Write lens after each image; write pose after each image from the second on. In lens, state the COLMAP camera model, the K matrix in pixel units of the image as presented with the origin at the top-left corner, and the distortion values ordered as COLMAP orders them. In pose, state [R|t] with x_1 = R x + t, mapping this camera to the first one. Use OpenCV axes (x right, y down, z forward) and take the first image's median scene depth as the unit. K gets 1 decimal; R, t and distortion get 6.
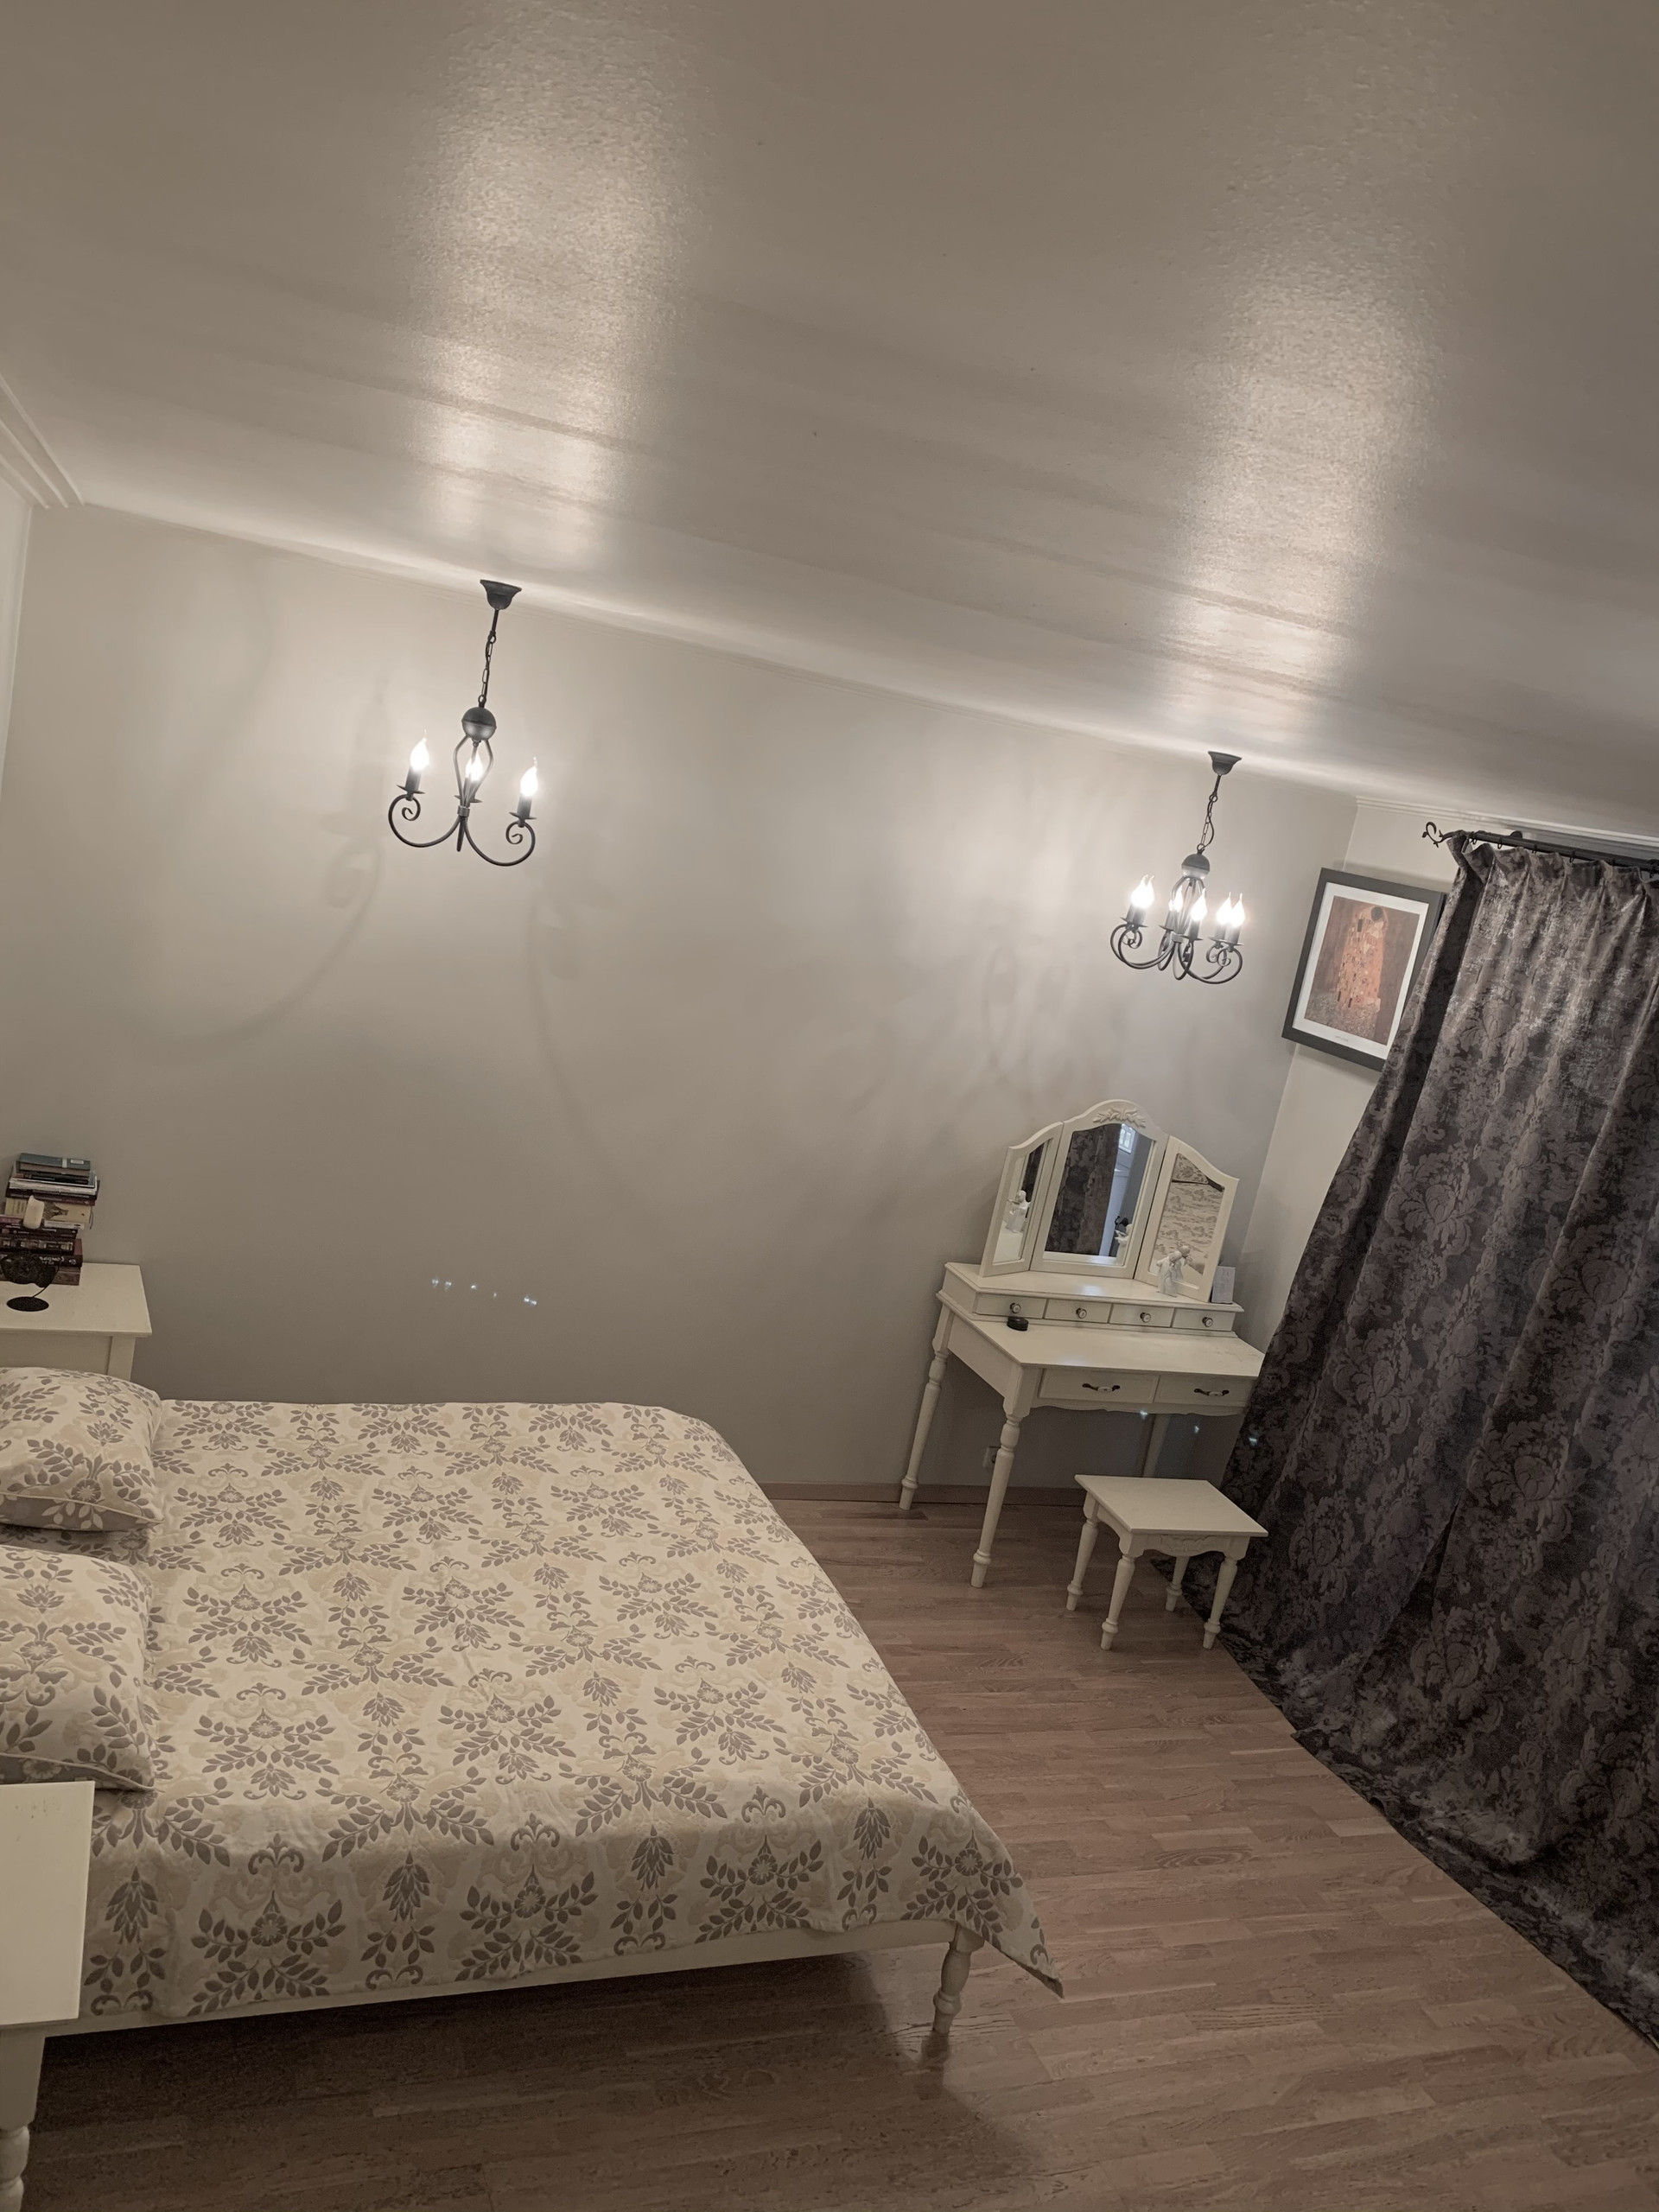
lens RADIAL K [[1719.6, 0, 835.5], [0, 1719.6, 1063.2], [0, 0, 1]] dist [0.031111, -0.029410]
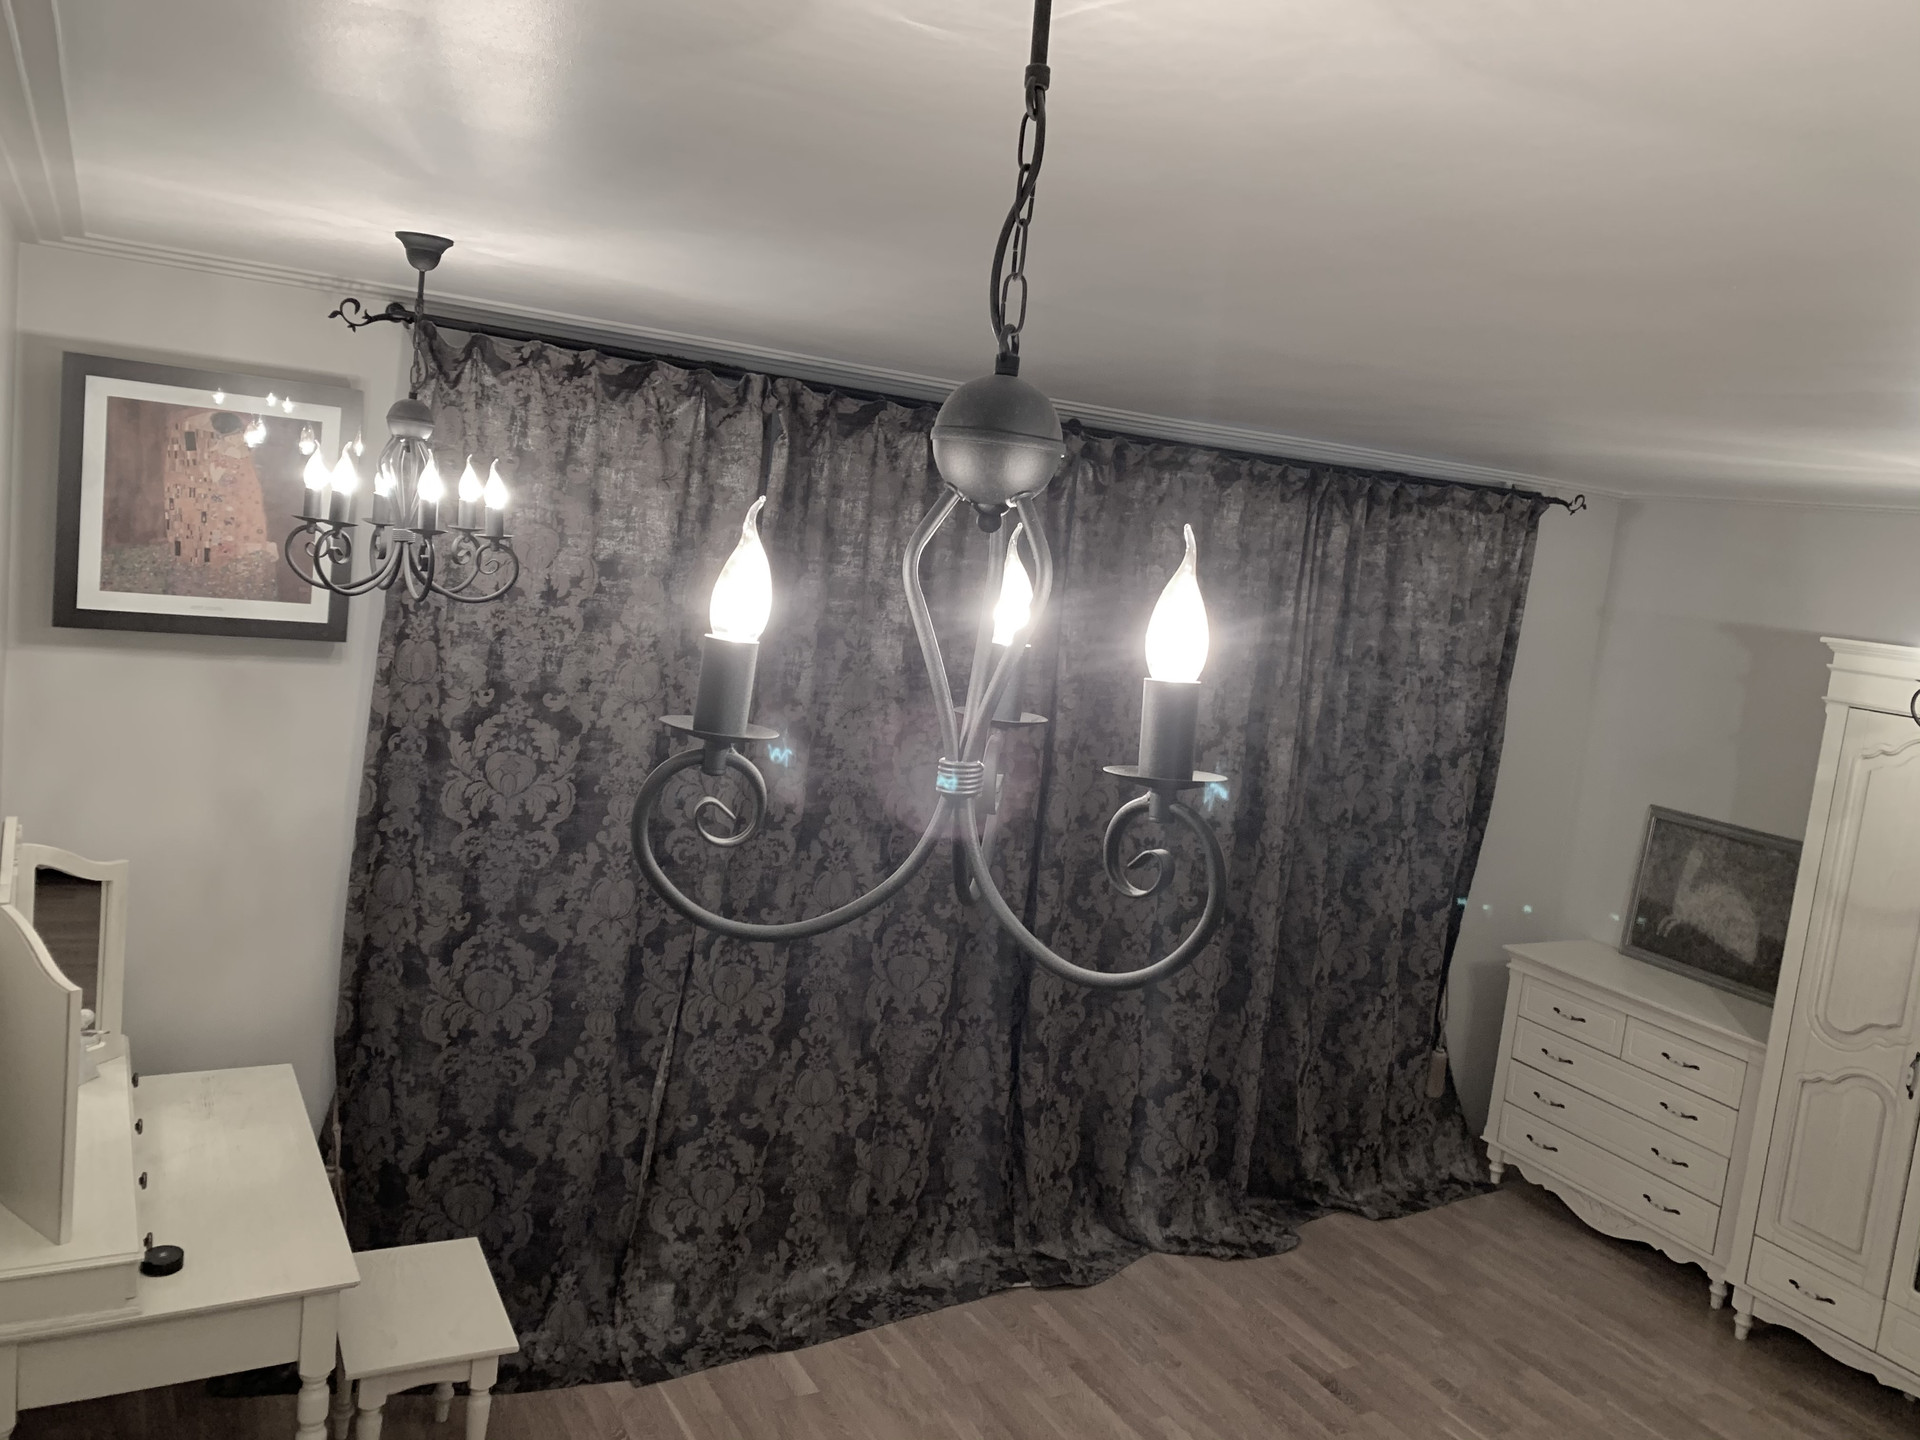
lens RADIAL K [[1492.6, 0, 989.9], [0, 1492.6, 686.8], [0, 0, 1]] dist [0.031111, -0.029410]
pose [[-0.114796, -0.322788, 0.939484, -0.406583], [0.028875, 0.944252, 0.327955, -0.221622], [-0.992969, 0.064775, -0.099076, 0.964332]]
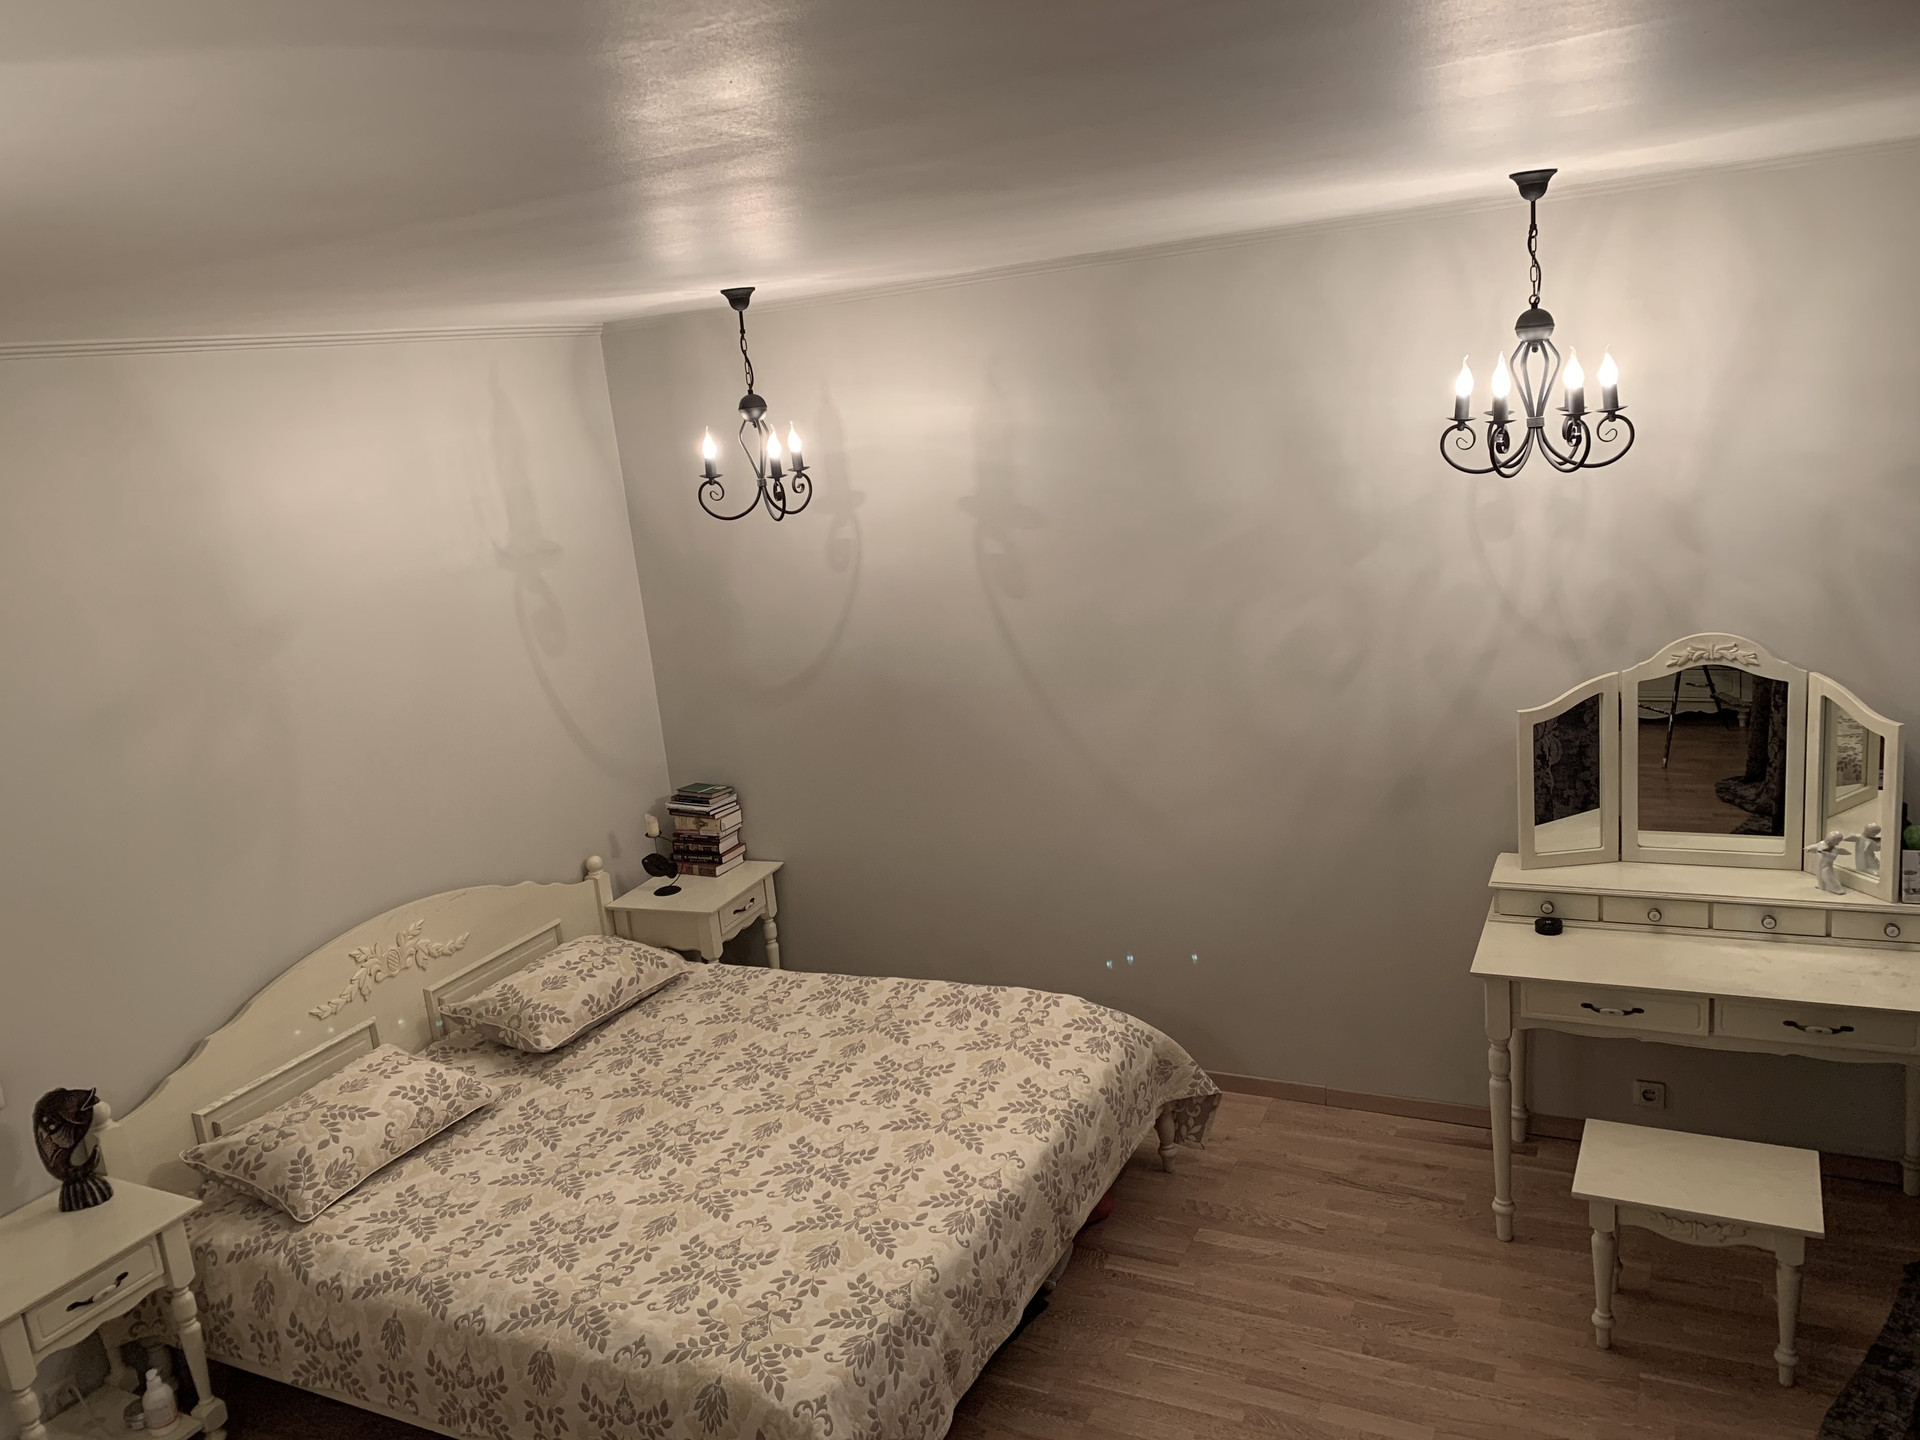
lens RADIAL K [[1503.7, 0, 906.7], [0, 1503.7, 662.8], [0, 0, 1]] dist [0.081330, -0.131088]
pose [[0.611385, -0.114068, -0.783069, 0.623635], [0.098450, 0.992833, -0.067759, 0.059260], [0.785185, -0.035666, 0.618233, 0.405859]]
